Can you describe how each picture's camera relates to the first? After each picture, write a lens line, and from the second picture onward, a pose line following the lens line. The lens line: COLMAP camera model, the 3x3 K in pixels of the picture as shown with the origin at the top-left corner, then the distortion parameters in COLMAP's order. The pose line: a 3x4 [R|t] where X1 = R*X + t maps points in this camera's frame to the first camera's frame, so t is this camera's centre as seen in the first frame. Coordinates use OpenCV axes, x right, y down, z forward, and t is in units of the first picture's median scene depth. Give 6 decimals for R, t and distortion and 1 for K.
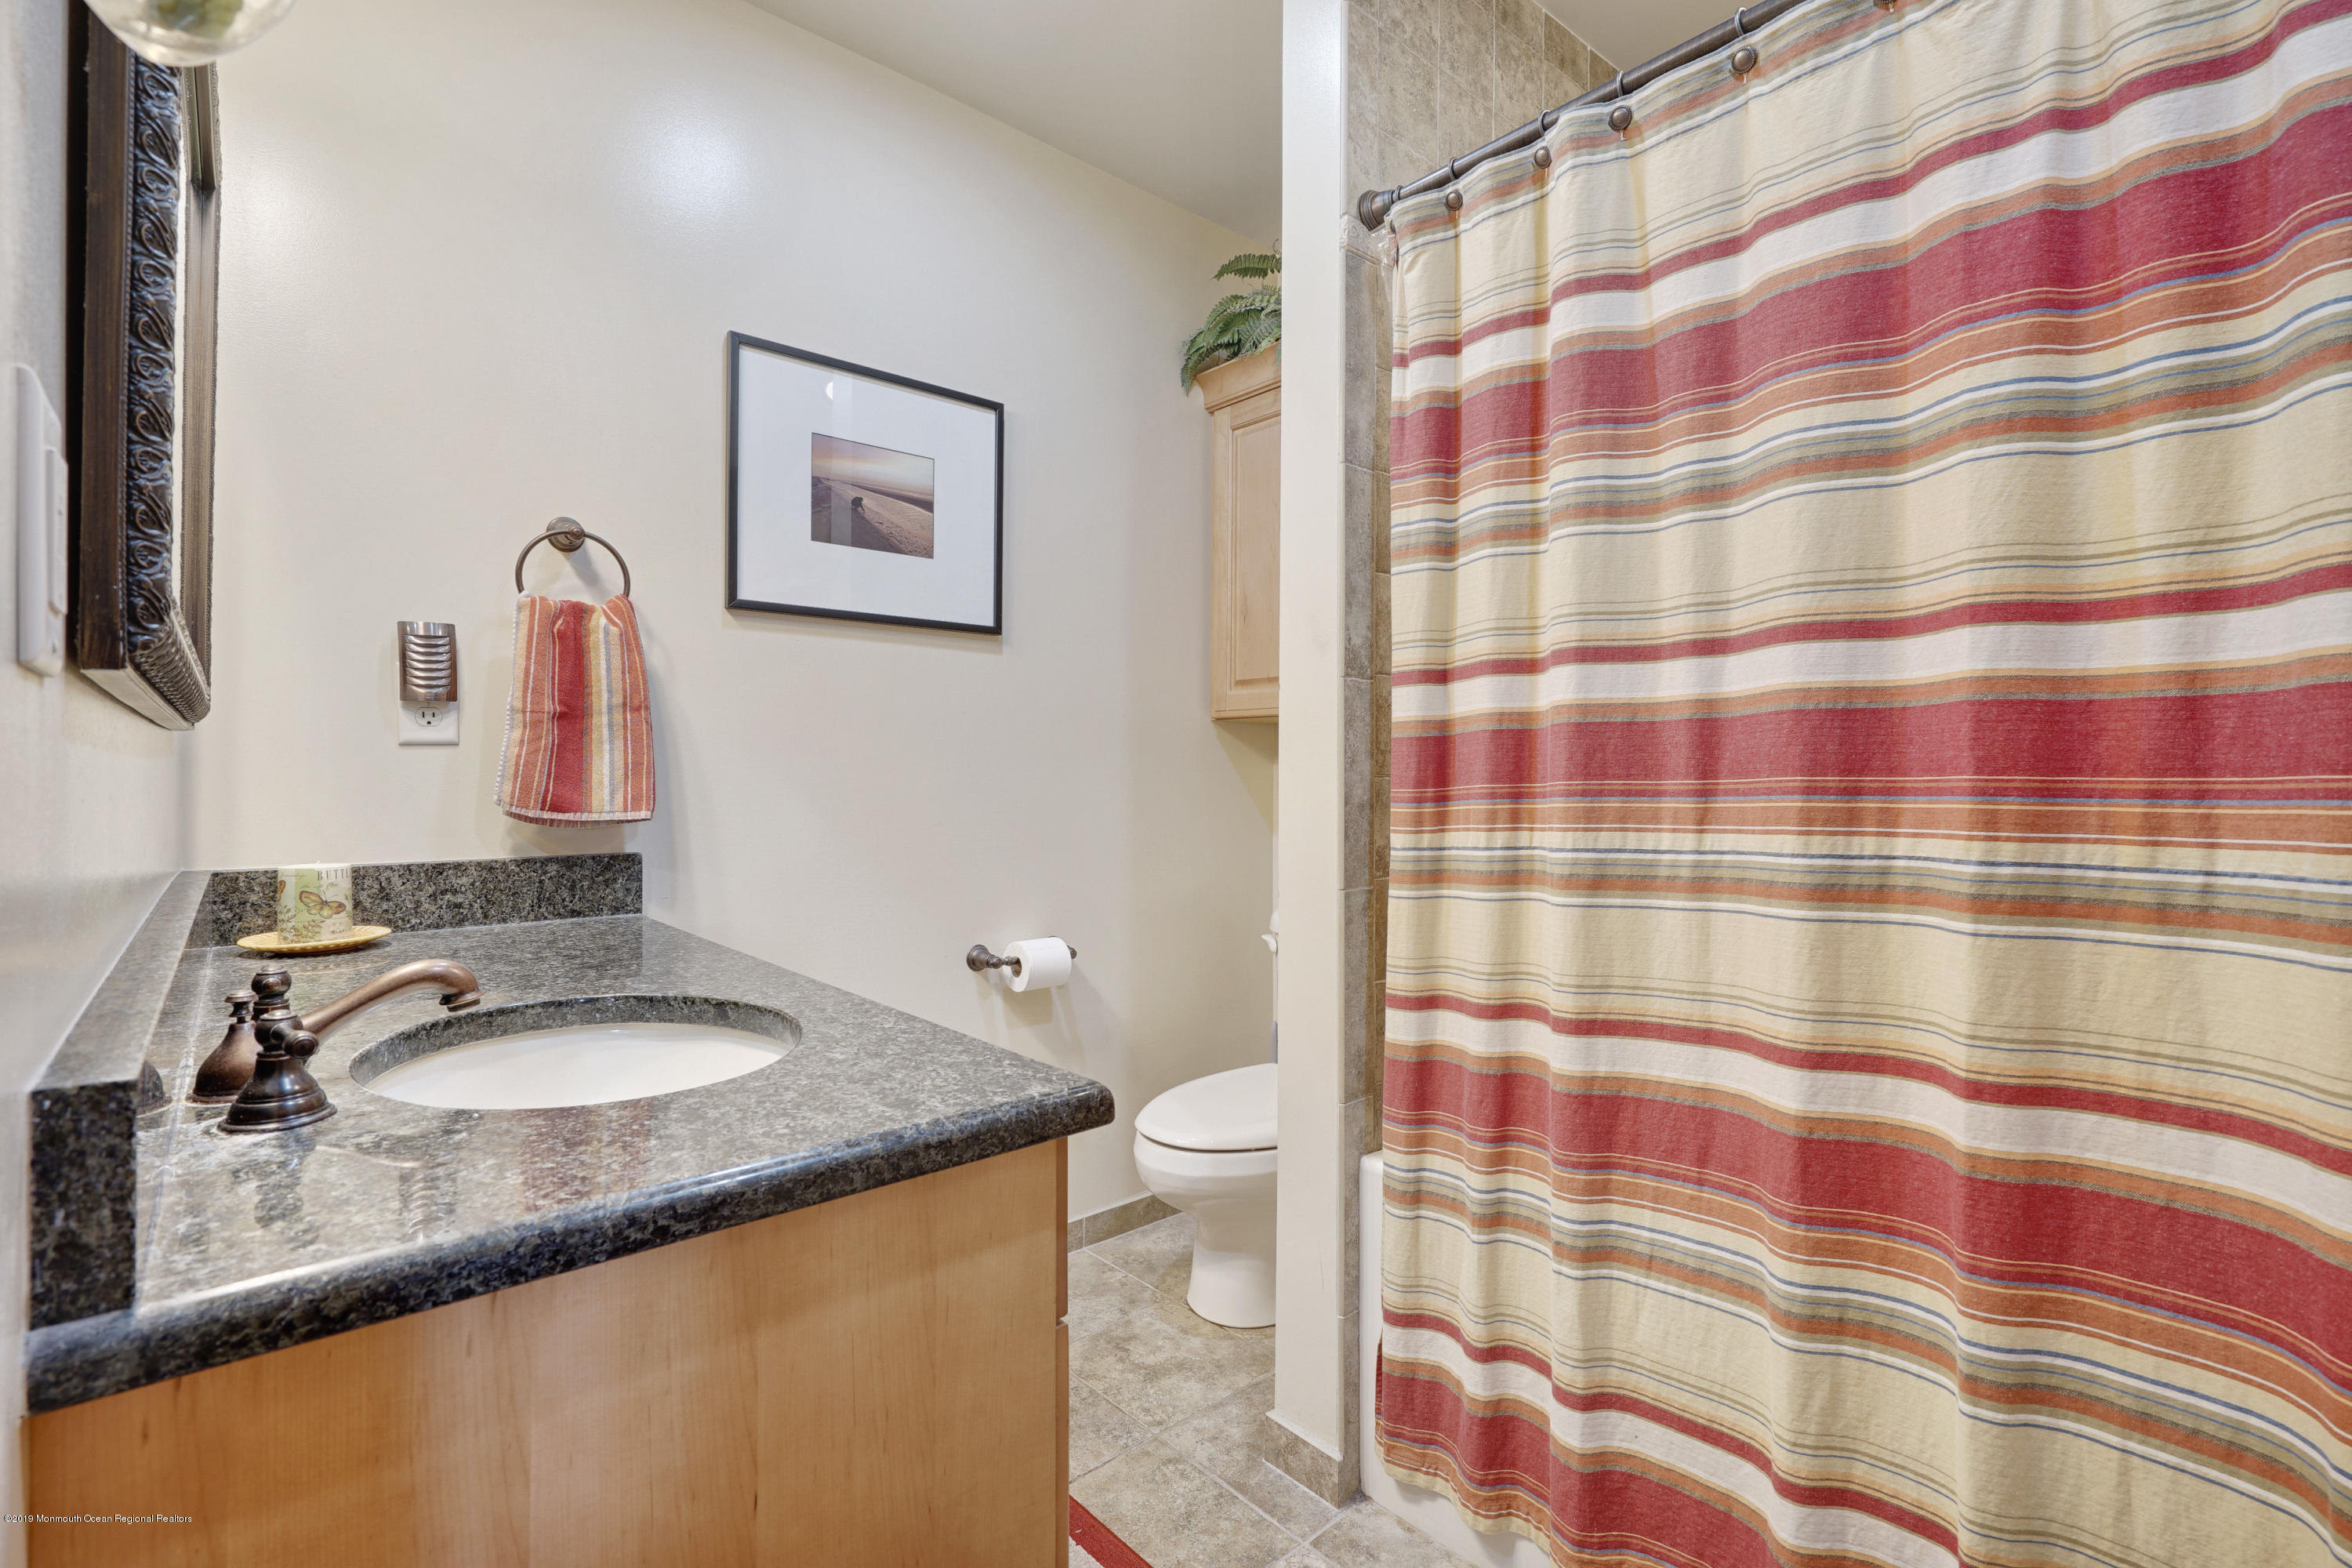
lens RADIAL K [[1068.3, 0, 1166.3], [0, 1068.3, 784.1], [0, 0, 1]] dist [-0.004605, 0.002115]
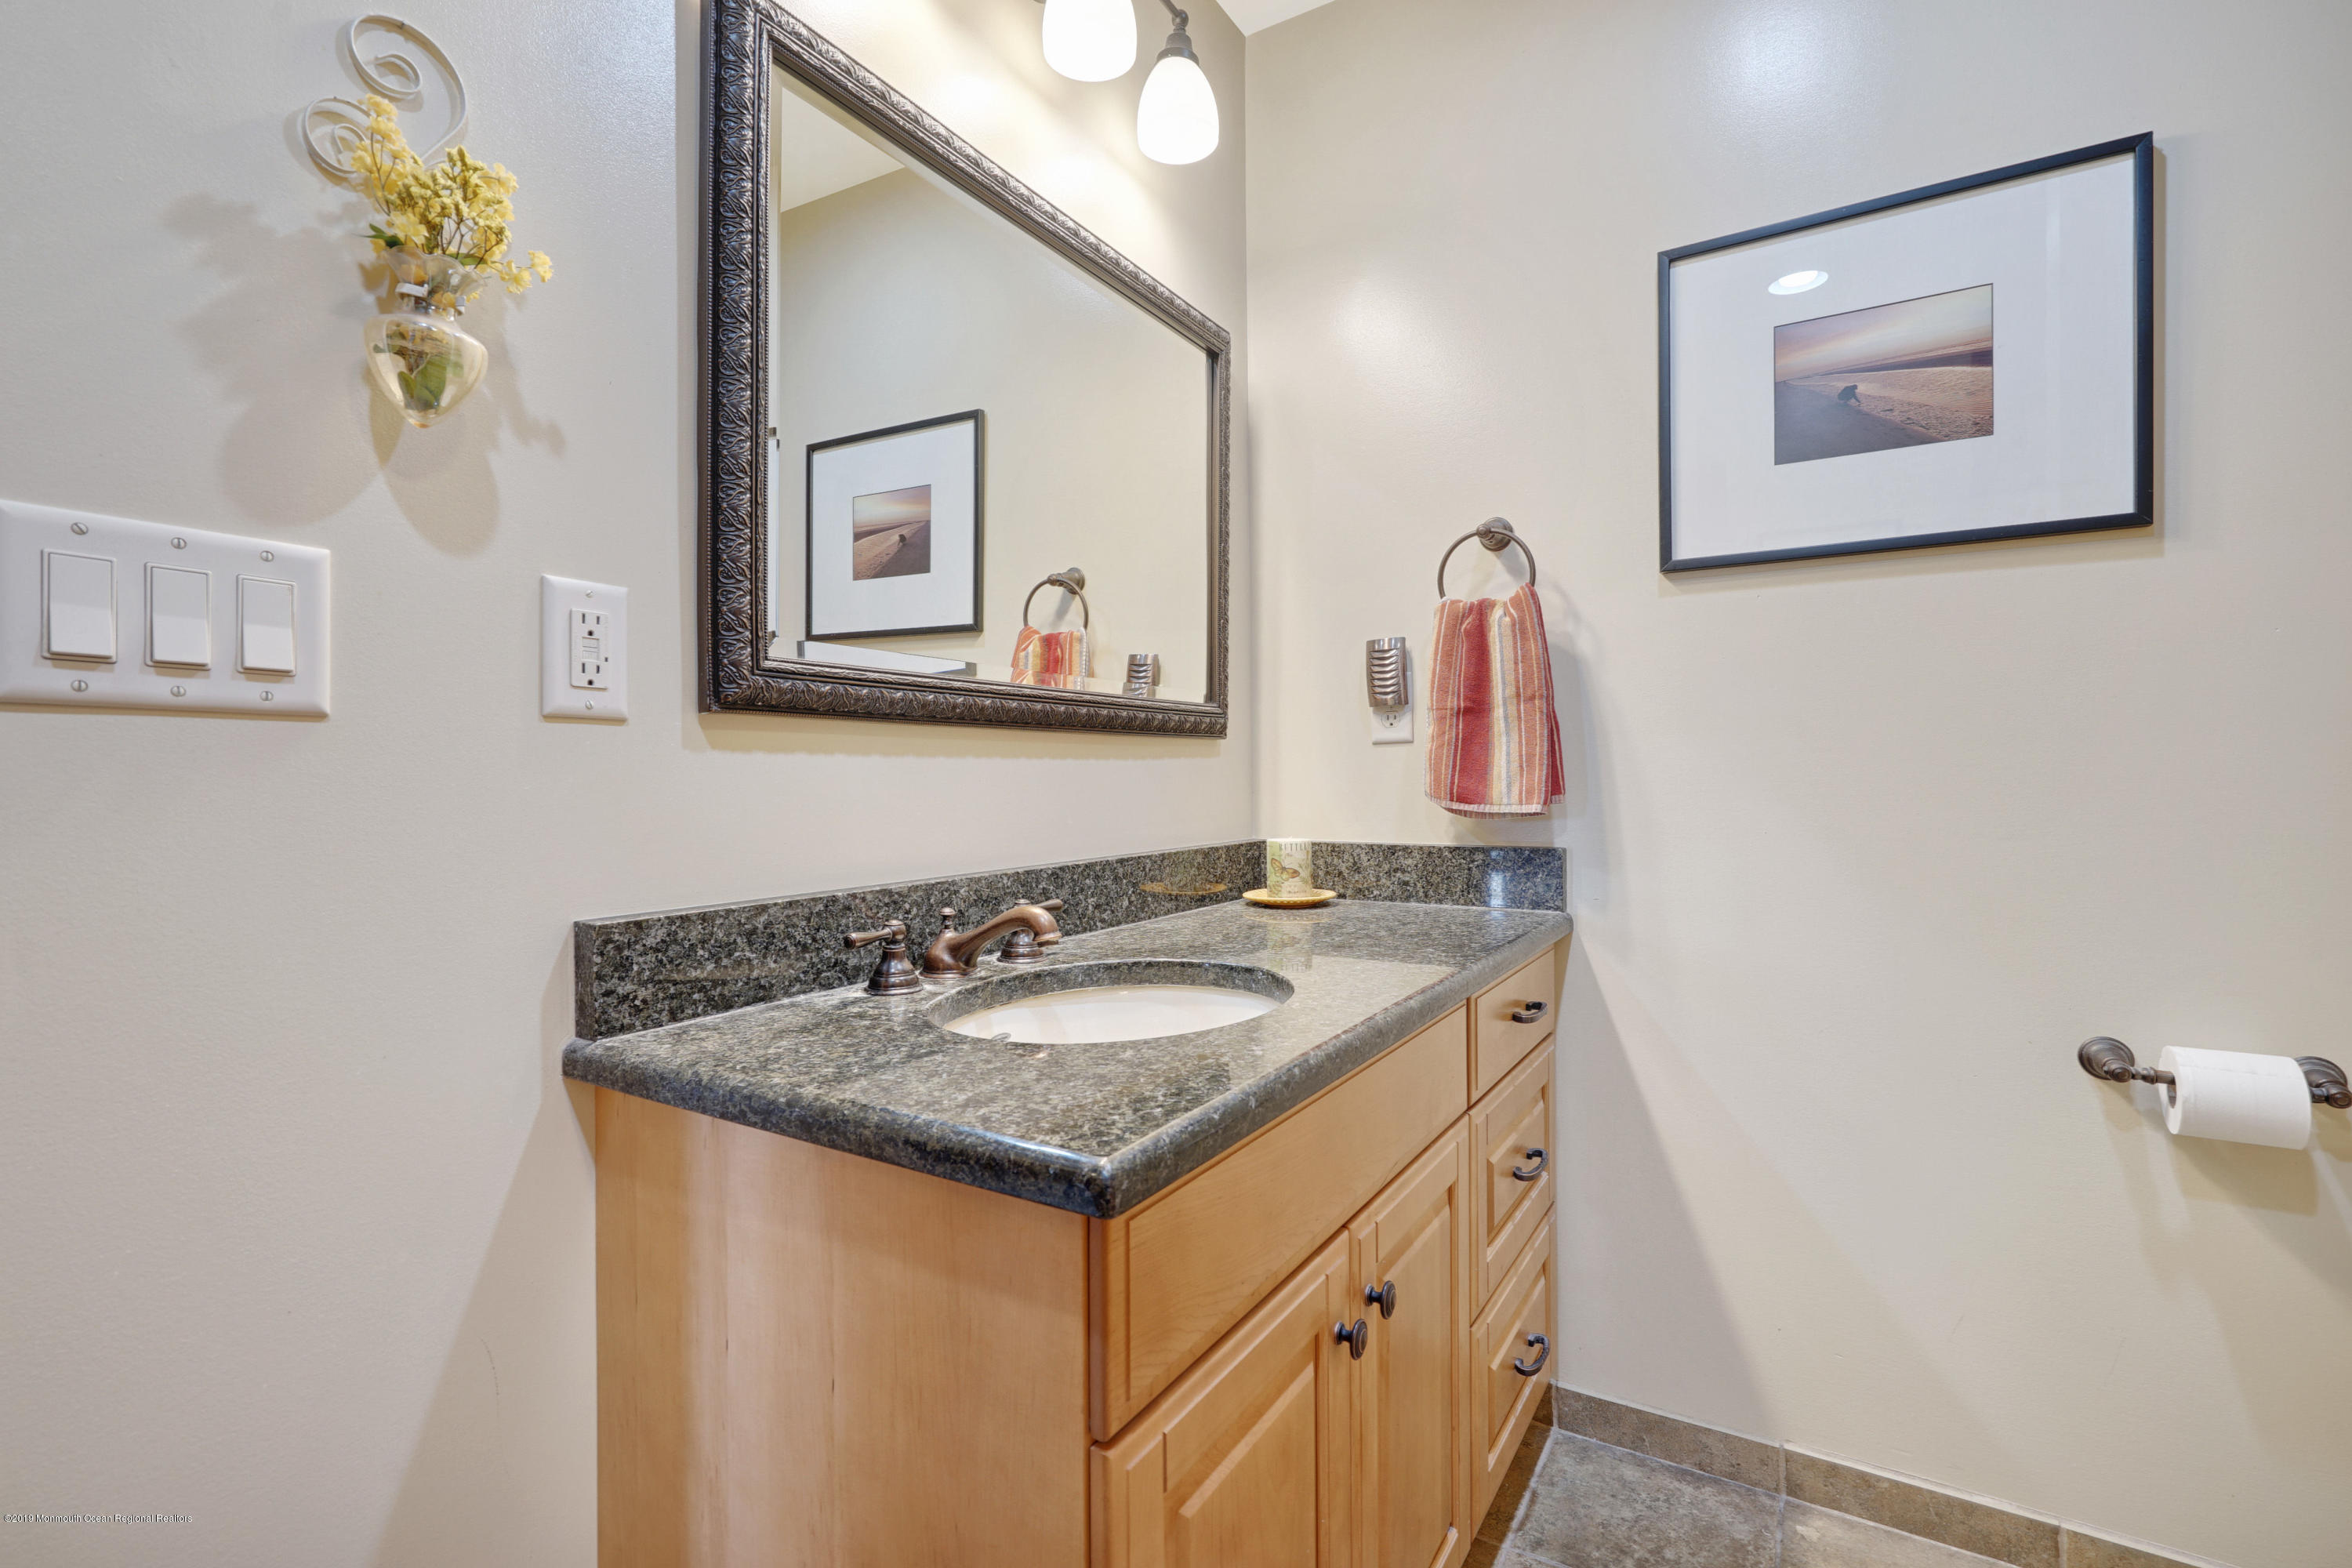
lens RADIAL K [[1068.3, 0, 1173.2], [0, 1068.3, 779.6], [0, 0, 1]] dist [-0.004605, 0.002115]
pose [[0.288145, -0.001082, -0.957586, 0.342198], [-0.000012, 0.999999, -0.001134, 0.004246], [0.957587, 0.000338, 0.288144, 0.415664]]
